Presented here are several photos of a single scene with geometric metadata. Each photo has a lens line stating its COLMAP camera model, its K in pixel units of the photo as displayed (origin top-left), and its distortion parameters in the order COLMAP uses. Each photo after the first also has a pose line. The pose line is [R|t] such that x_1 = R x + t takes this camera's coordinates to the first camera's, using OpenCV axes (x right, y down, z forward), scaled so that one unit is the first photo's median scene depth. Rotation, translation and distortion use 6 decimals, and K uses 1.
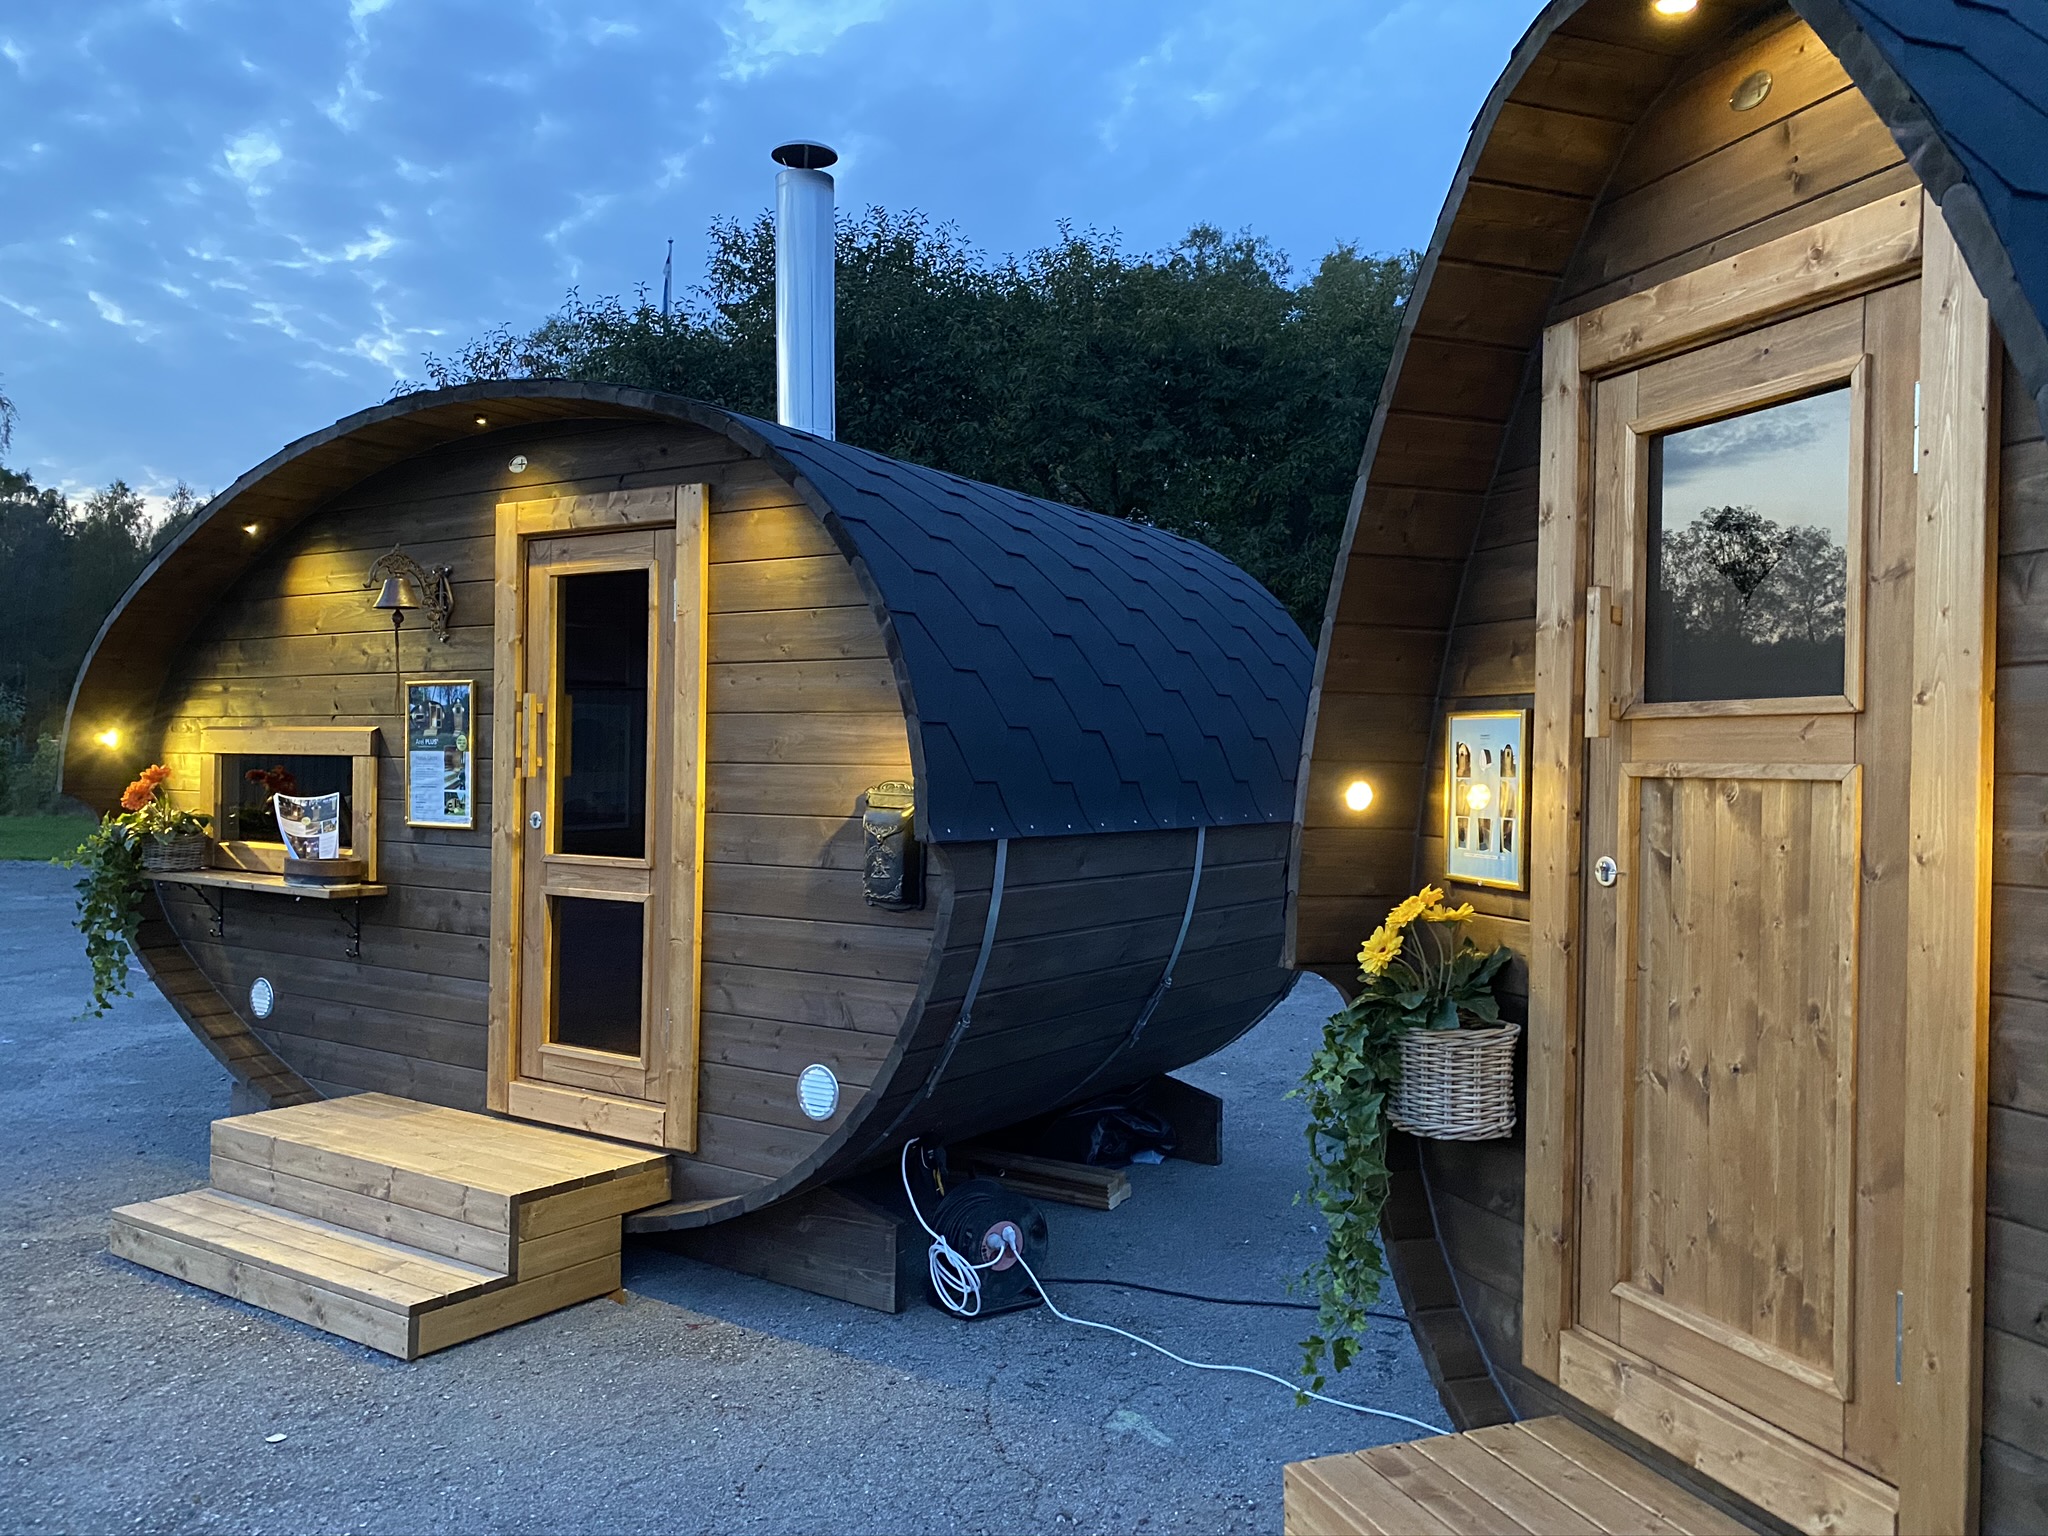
lens RADIAL K [[1564.7, 0, 1016.8], [0, 1564.7, 760.2], [0, 0, 1]] dist [0.011432, -0.000360]
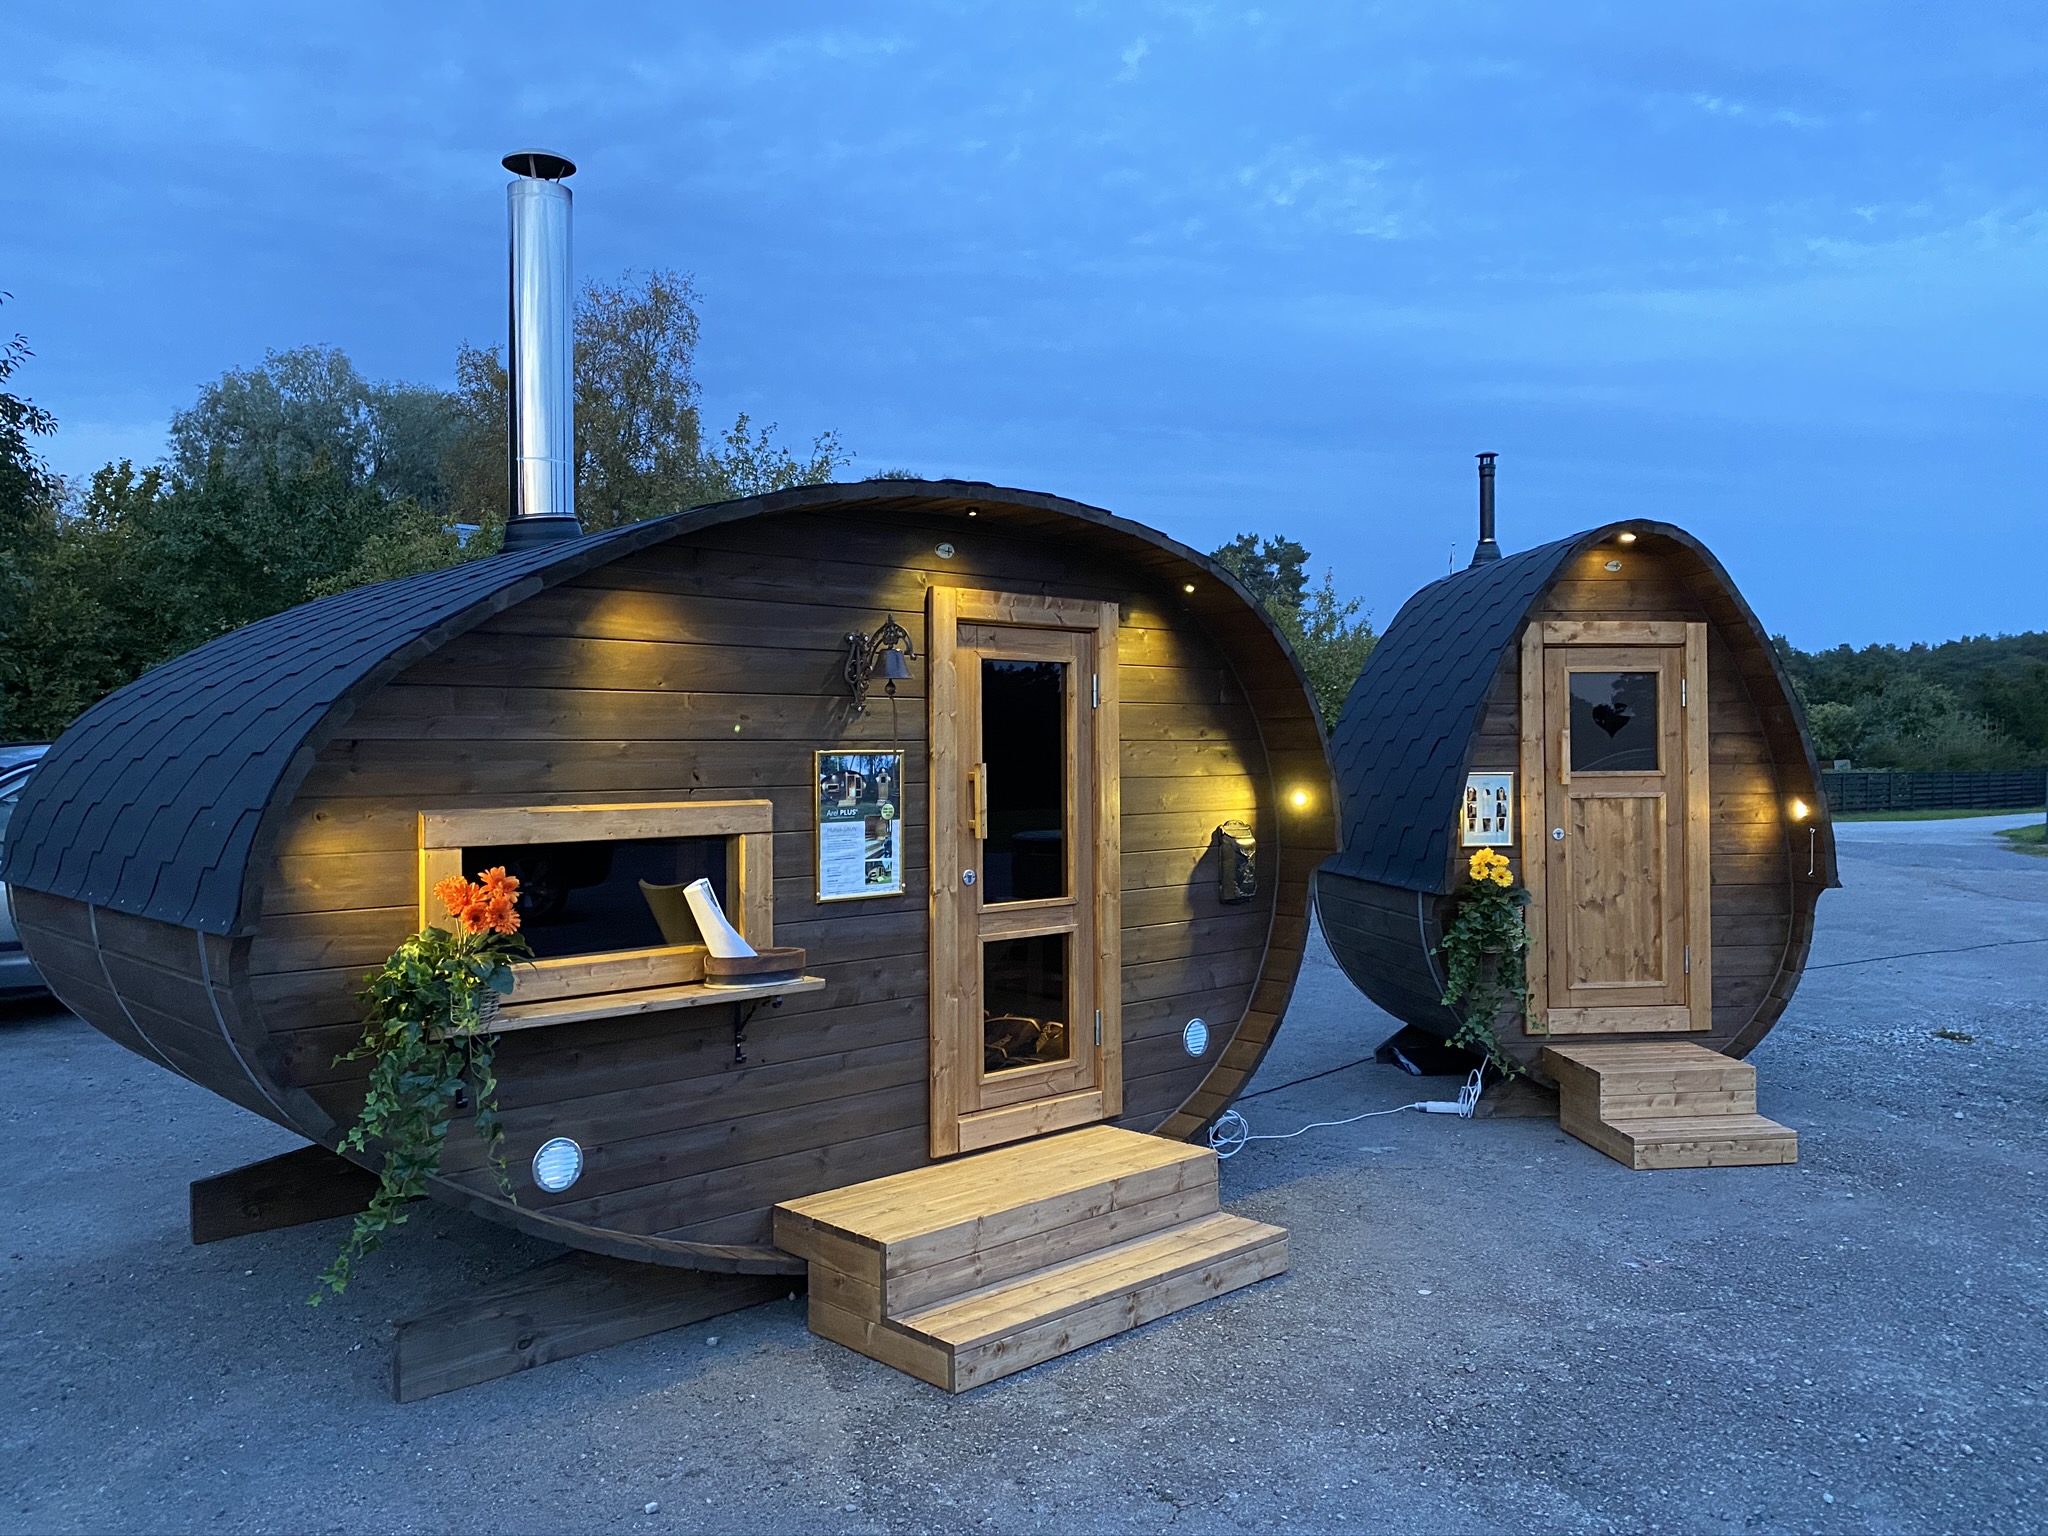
lens RADIAL K [[1533.3, 0, 1029.5], [0, 1533.3, 757.4], [0, 0, 1]] dist [0.131067, -0.316505]
pose [[0.235969, -0.016145, 0.971626, -1.543323], [0.014016, 0.999815, 0.013210, -0.068807], [-0.971659, 0.010501, 0.236152, 0.803225]]
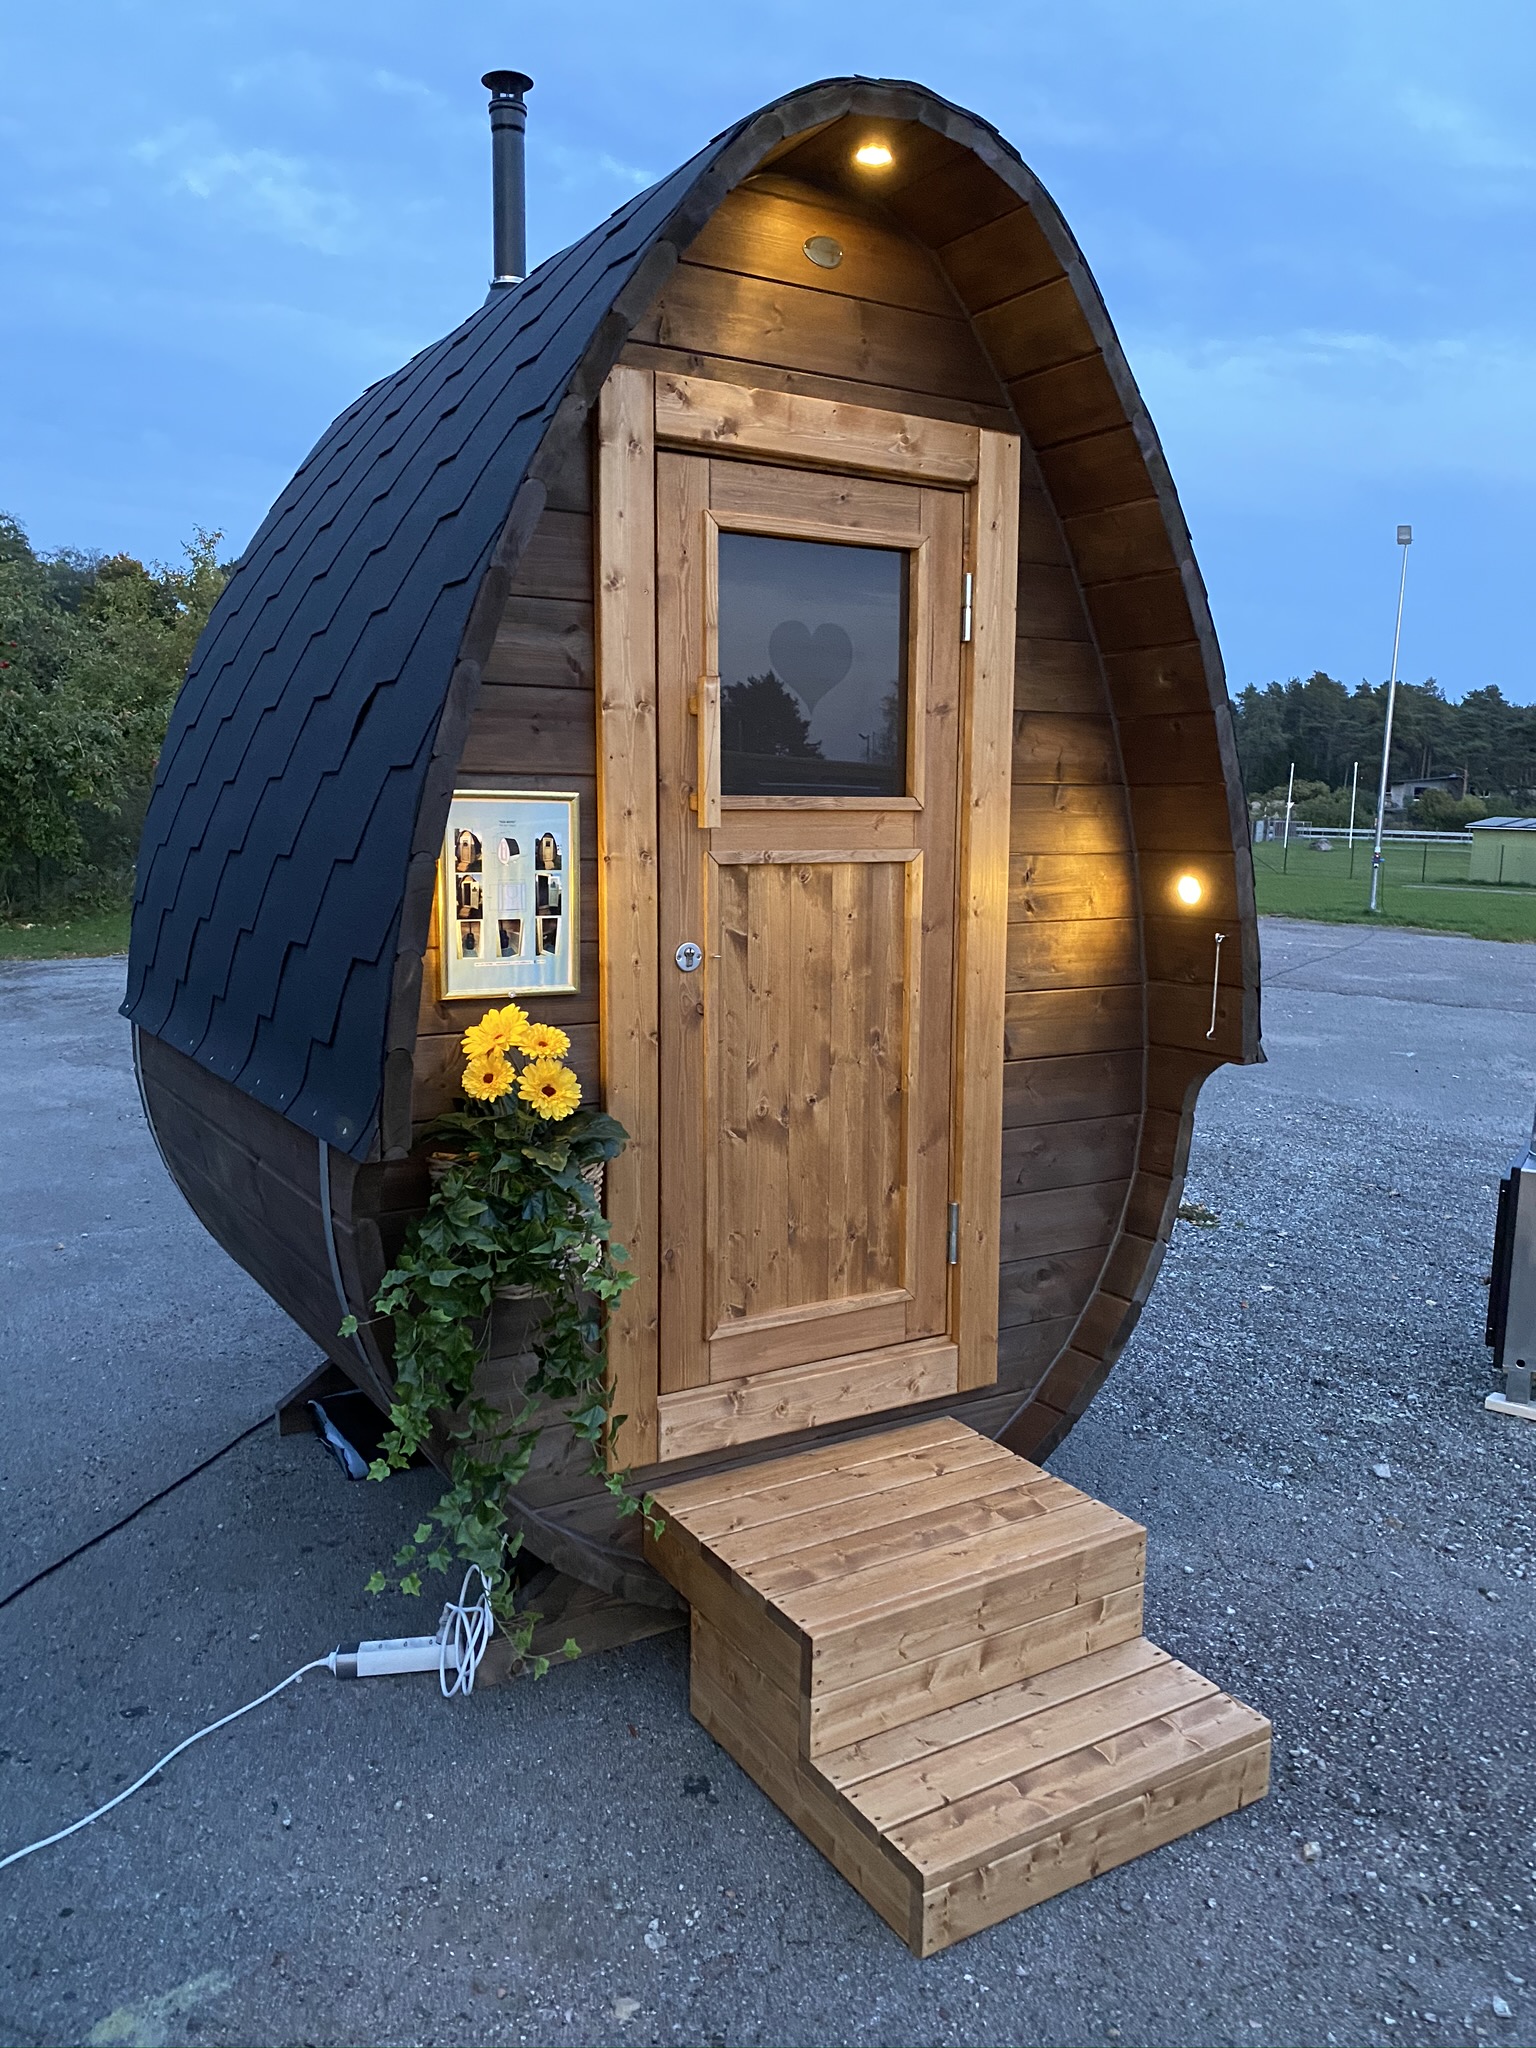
lens RADIAL K [[1533.3, 0, 772.7], [0, 1533.3, 1012.7], [0, 0, 1]] dist [0.131067, -0.316505]
pose [[-0.205473, -0.143705, 0.968055, -0.399680], [-0.009797, 0.989413, 0.144796, -0.025825], [-0.978614, 0.020268, -0.204705, 0.741169]]
